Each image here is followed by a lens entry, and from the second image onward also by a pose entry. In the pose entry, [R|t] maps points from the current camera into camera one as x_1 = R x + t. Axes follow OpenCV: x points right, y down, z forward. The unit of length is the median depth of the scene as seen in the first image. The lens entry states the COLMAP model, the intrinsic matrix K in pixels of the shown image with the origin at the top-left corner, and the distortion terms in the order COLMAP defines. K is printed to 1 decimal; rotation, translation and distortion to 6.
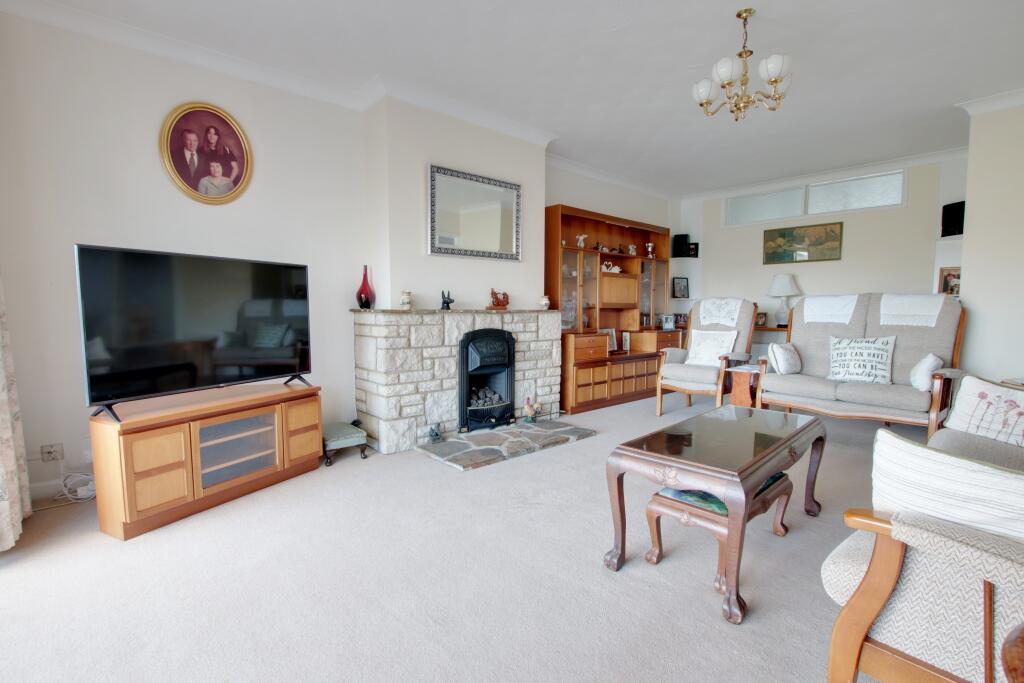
lens RADIAL K [[479.0, 0, 515.8], [0, 479.0, 348.0], [0, 0, 1]] dist [-0.018898, 0.001061]
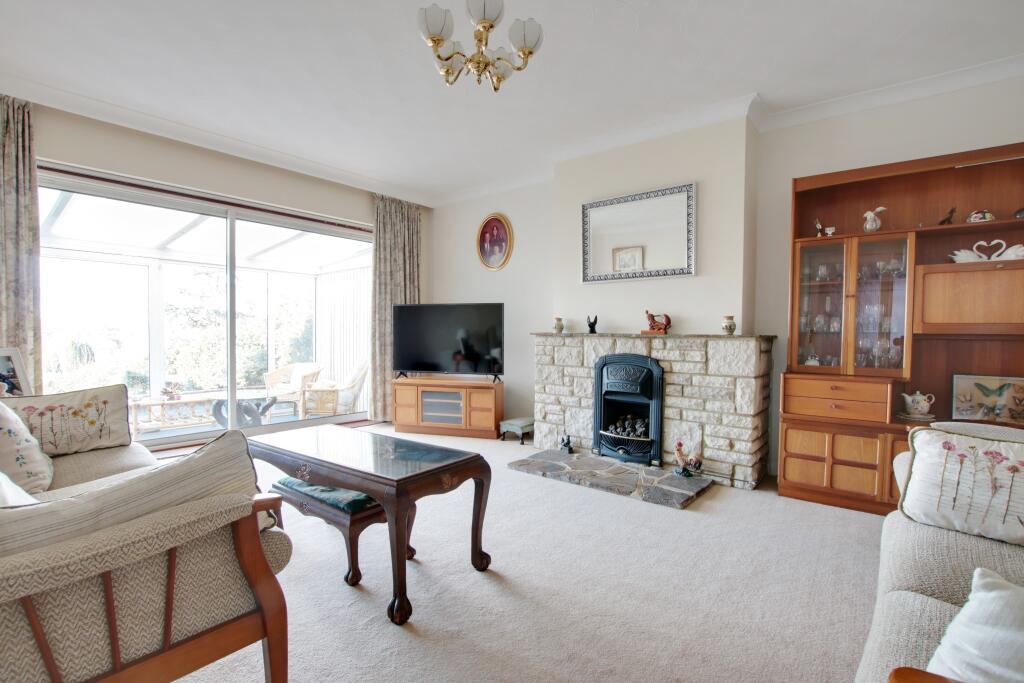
lens RADIAL K [[479.0, 0, 515.8], [0, 479.0, 348.0], [0, 0, 1]] dist [-0.018898, 0.001061]
pose [[0.160620, 0.032386, -0.986485, 0.873685], [-0.089164, 0.995851, 0.018176, -0.051537], [0.982981, 0.085039, 0.162842, 0.660822]]
